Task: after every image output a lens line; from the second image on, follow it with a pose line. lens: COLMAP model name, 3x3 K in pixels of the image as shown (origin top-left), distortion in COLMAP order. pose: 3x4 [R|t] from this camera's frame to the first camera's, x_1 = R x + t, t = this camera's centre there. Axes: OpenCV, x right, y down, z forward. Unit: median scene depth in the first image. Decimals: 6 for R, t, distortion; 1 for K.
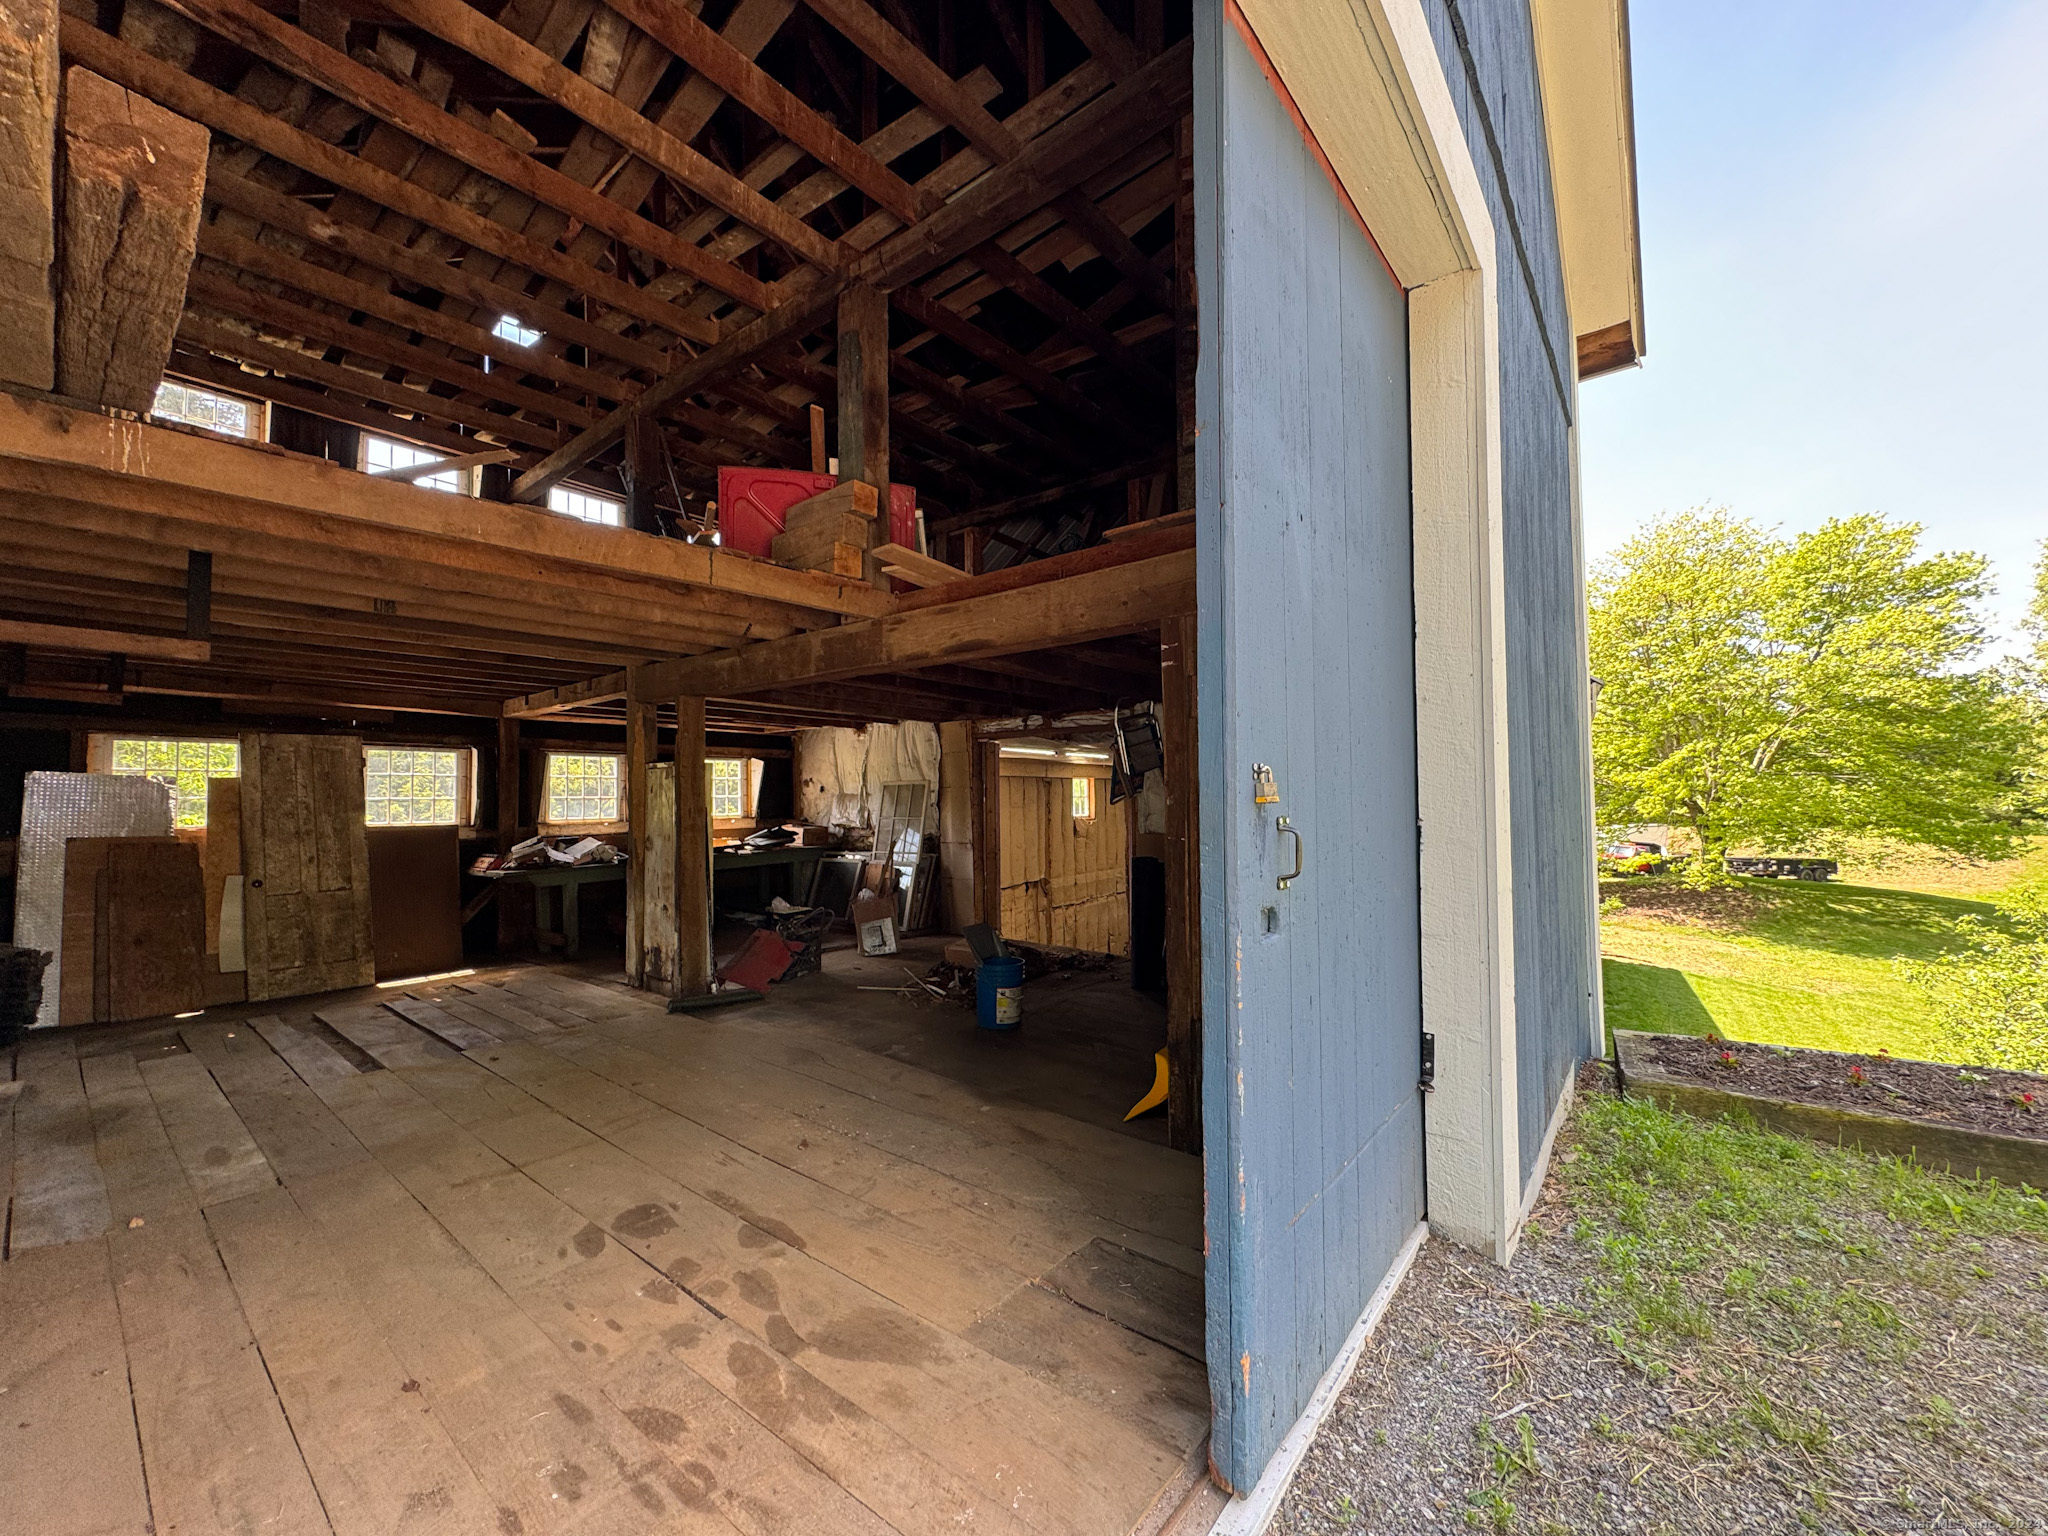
lens RADIAL K [[817.3, 0, 1018.2], [0, 817.3, 768.7], [0, 0, 1]] dist [-0.001428, 0.000348]
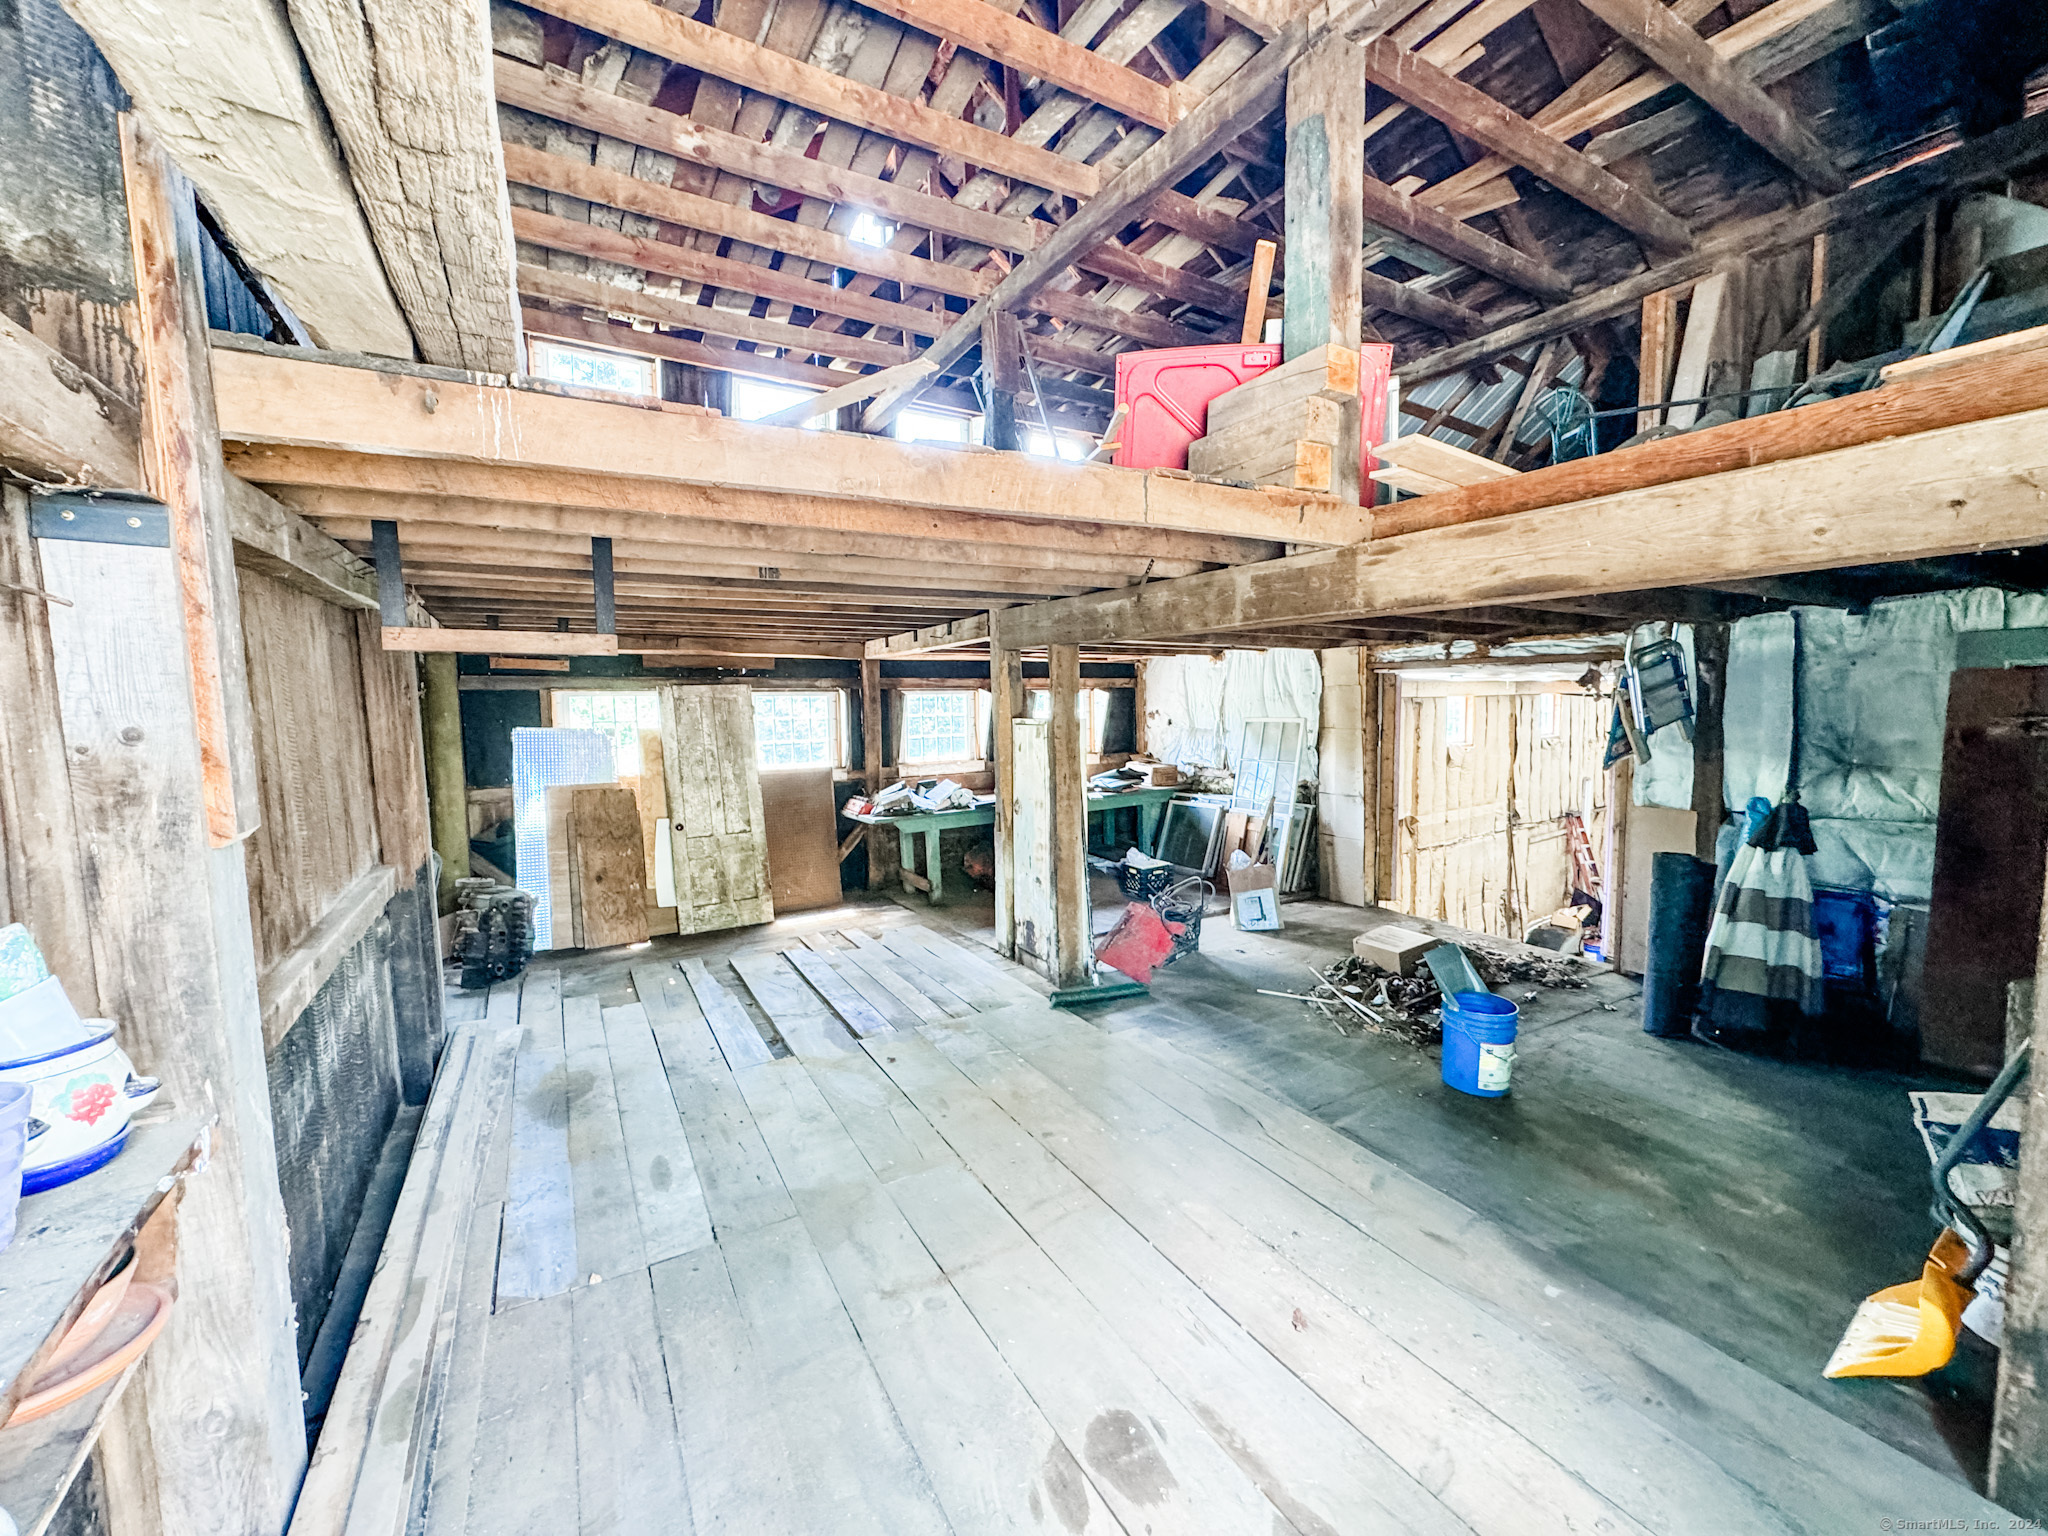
lens RADIAL K [[817.3, 0, 1018.2], [0, 817.3, 768.7], [0, 0, 1]] dist [-0.001428, 0.000348]
pose [[0.936742, 0.026418, -0.349022, -0.146258], [0.016451, 0.992723, 0.119293, -0.063947], [0.349634, -0.117489, 0.929491, 0.171935]]
